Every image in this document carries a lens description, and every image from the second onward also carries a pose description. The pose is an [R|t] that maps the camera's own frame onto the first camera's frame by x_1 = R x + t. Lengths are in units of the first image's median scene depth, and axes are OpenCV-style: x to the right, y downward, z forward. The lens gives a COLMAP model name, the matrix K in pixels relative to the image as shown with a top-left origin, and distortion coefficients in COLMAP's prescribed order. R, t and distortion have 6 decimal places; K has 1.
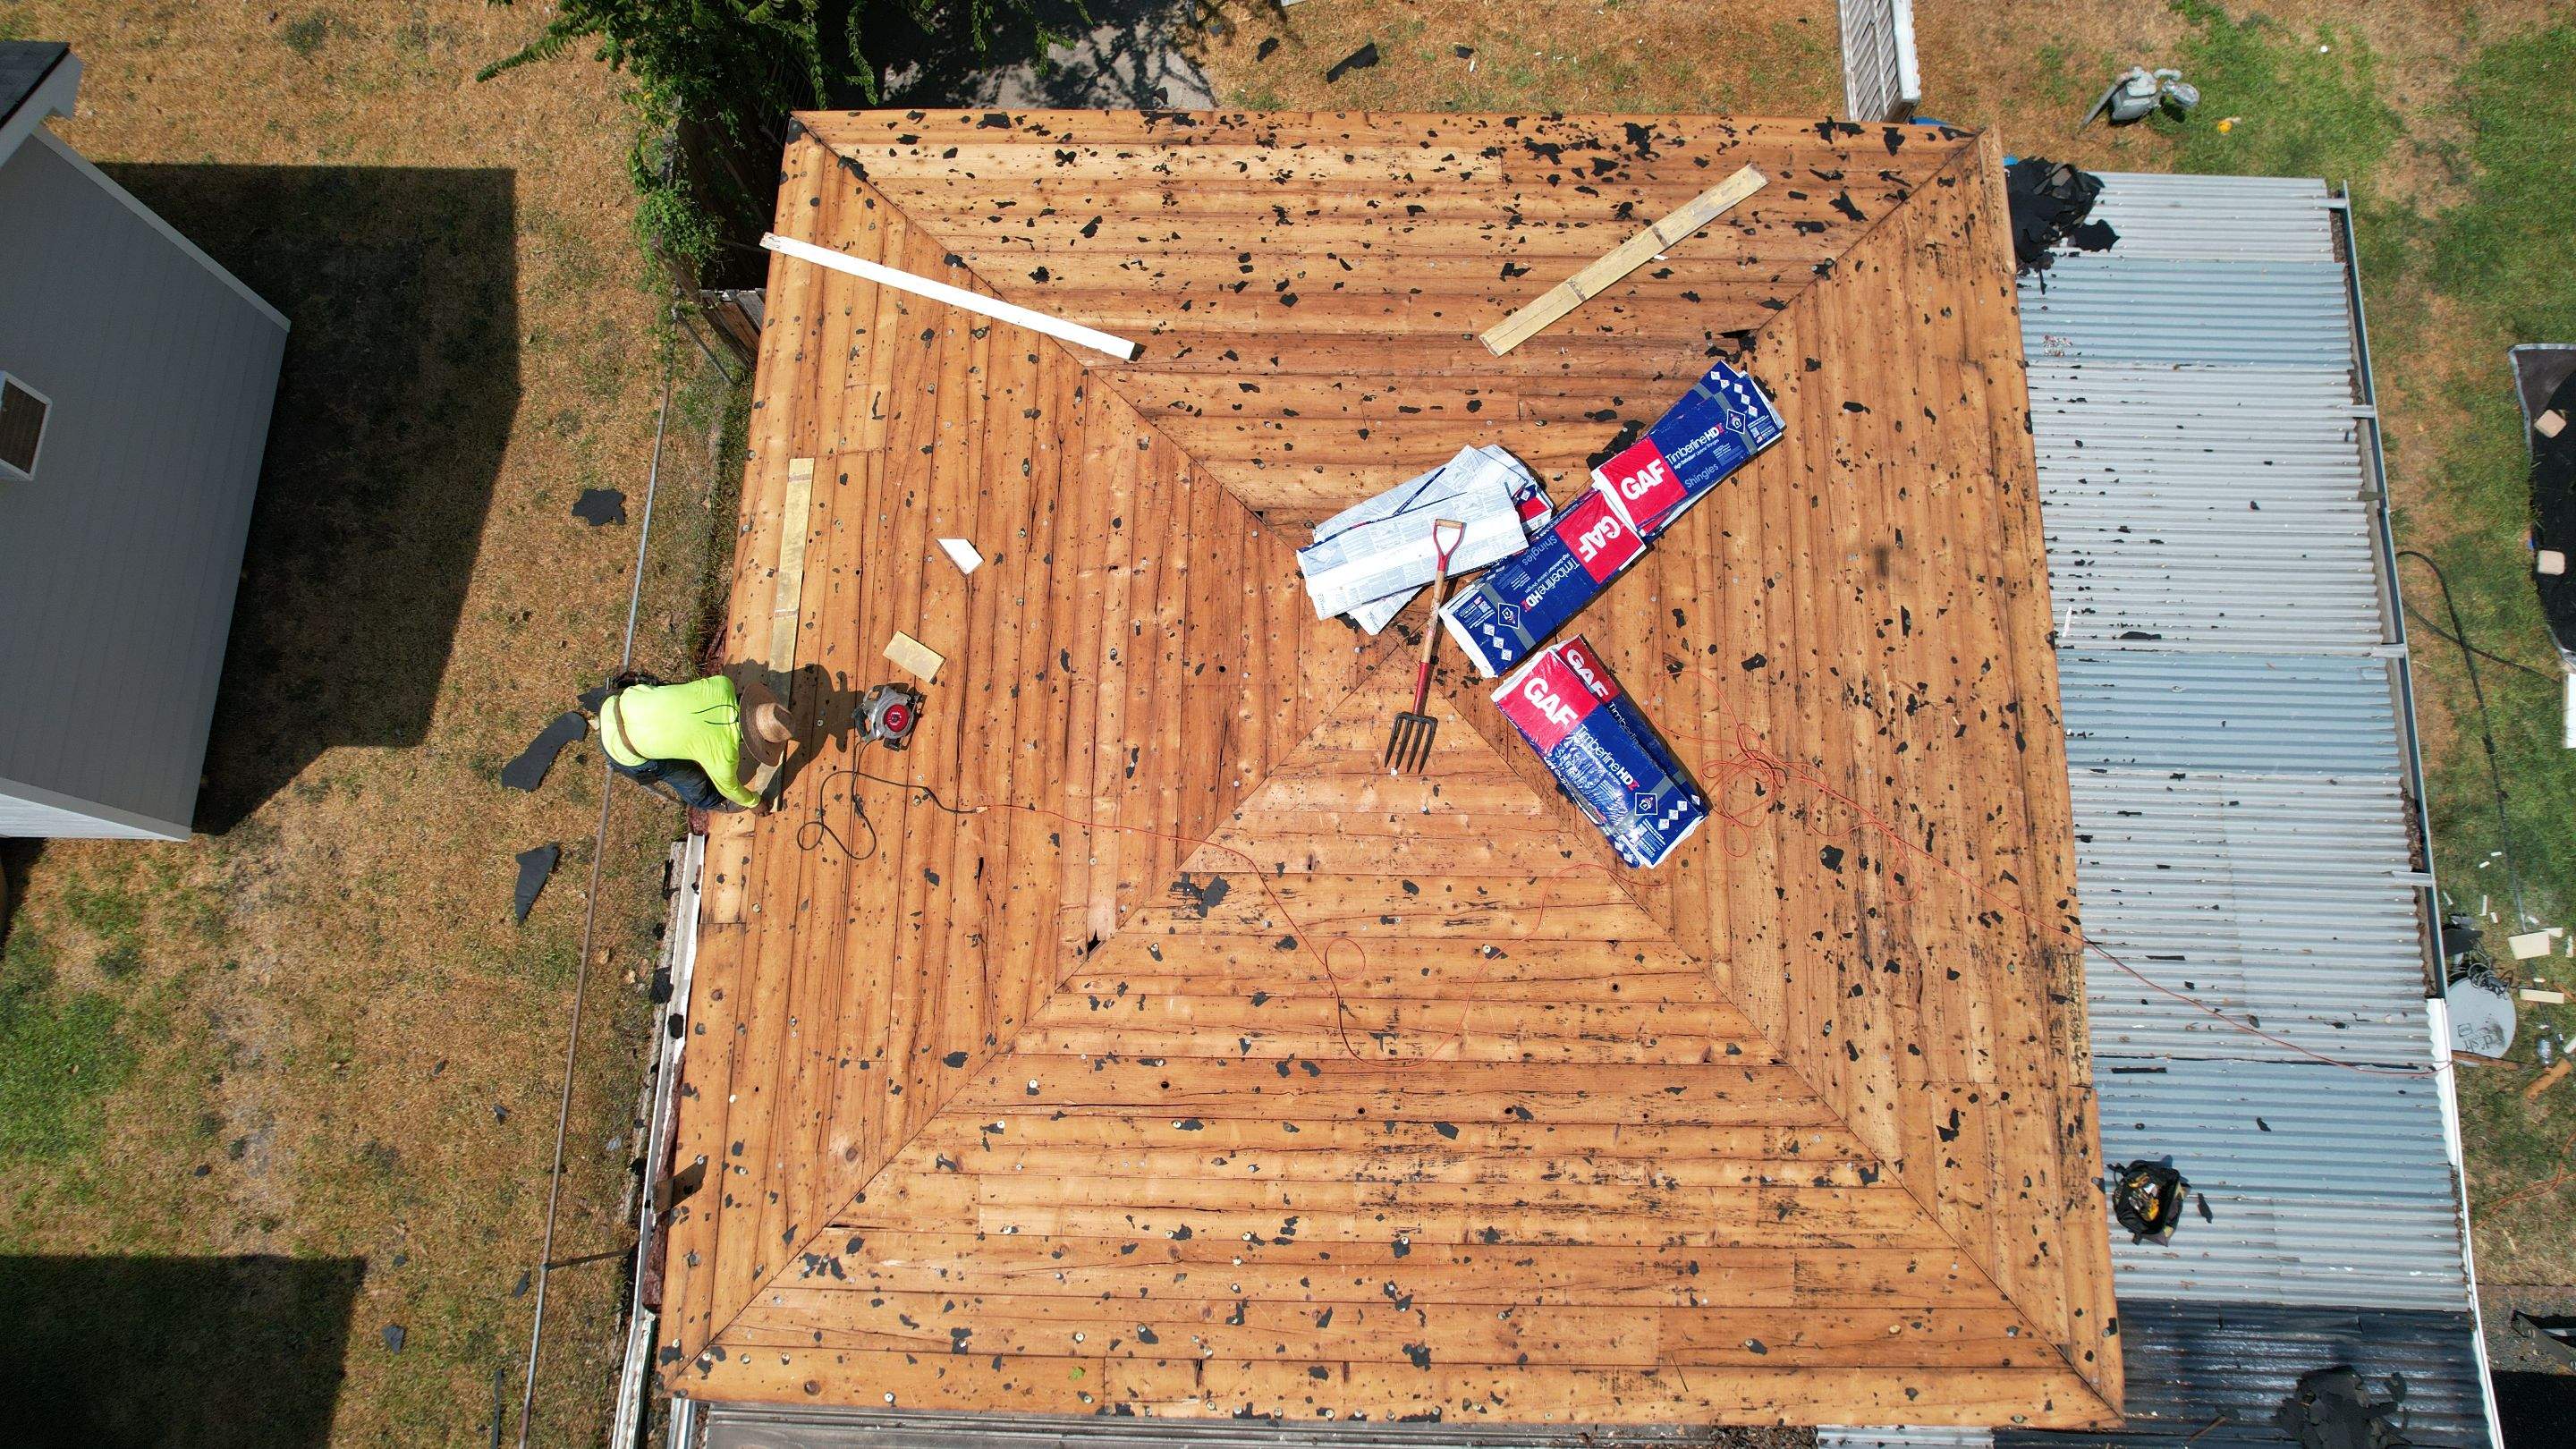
lens RADIAL K [[1626.3, 0, 1279.6], [0, 1626.3, 716.5], [0, 0, 1]] dist [-0.052793, 0.040068]
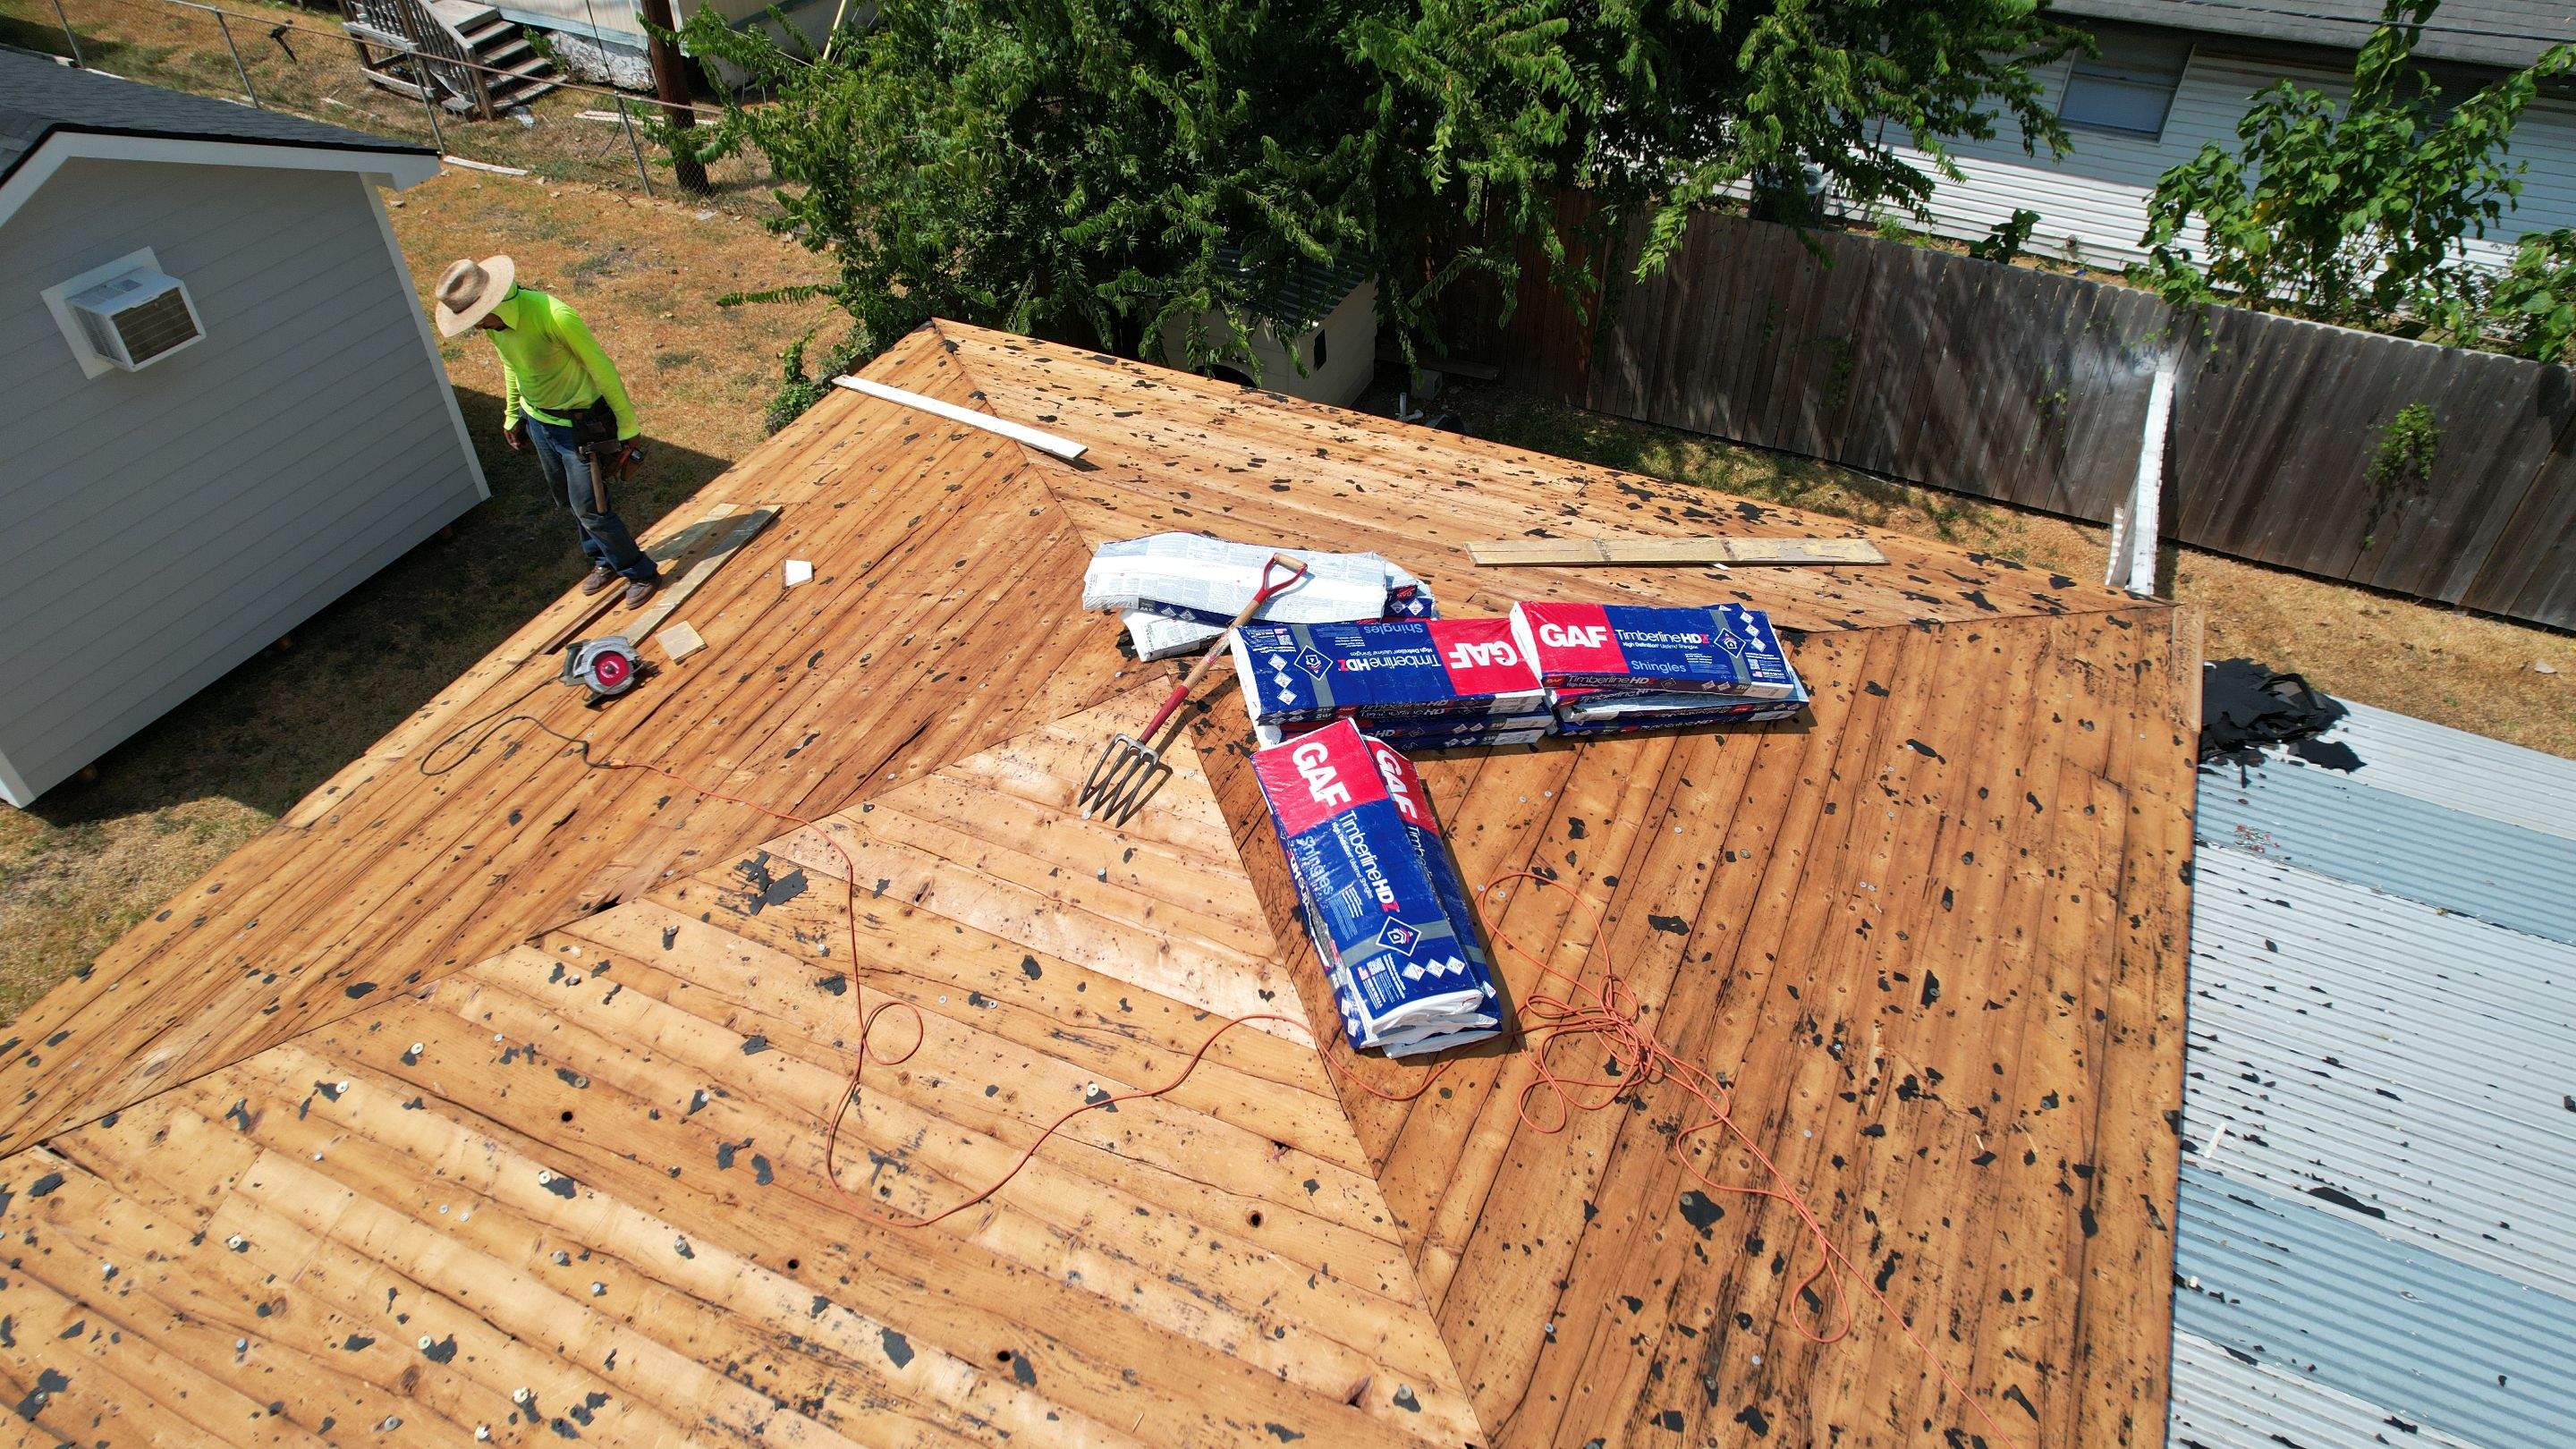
lens RADIAL K [[1626.3, 0, 1266.6], [0, 1626.3, 719.0], [0, 0, 1]] dist [-0.052793, 0.040068]
pose [[0.915541, 0.272807, -0.295570, 0.316248], [-0.391501, 0.772956, -0.499266, 0.301057], [0.092260, 0.572814, 0.814477, 0.391275]]
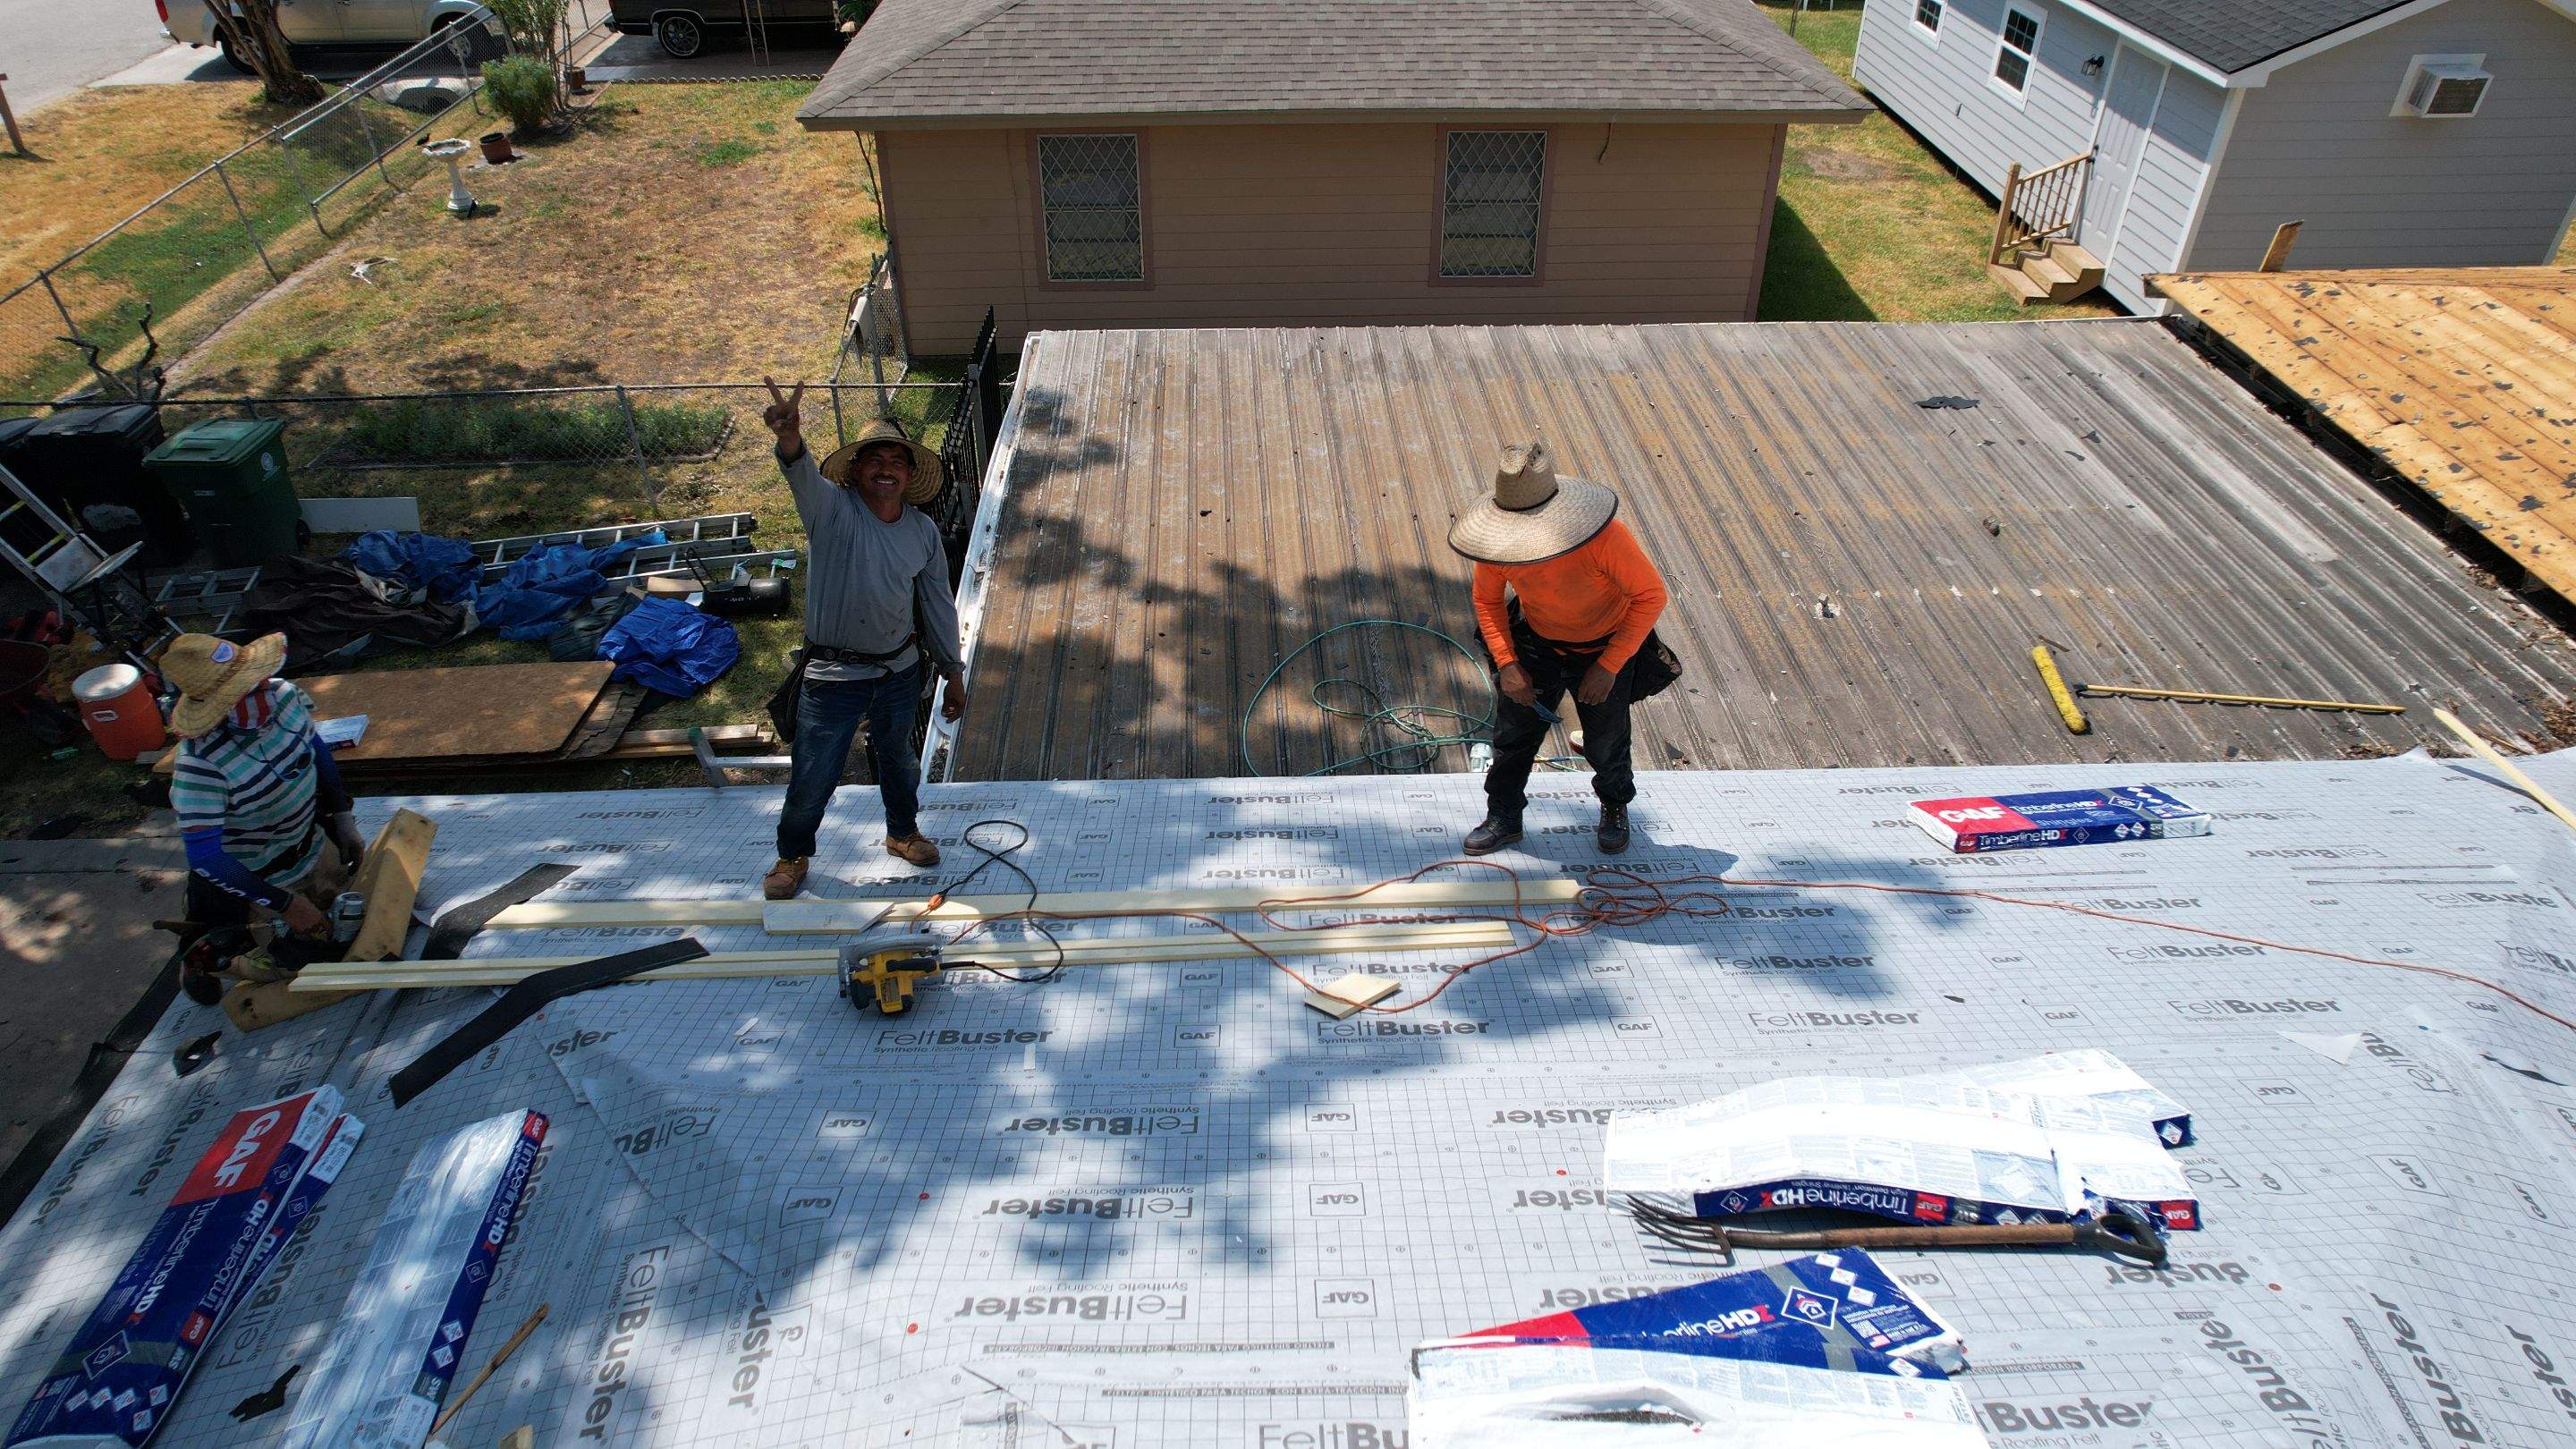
lens RADIAL K [[1626.3, 0, 1315.5], [0, 1626.3, 716.0], [0, 0, 1]] dist [-0.052793, 0.040068]
pose [[0.071826, 0.587246, -0.806215, 0.978362], [-0.960996, 0.257179, 0.101714, 1.103065], [0.267073, 0.767464, 0.582813, 0.225058]]
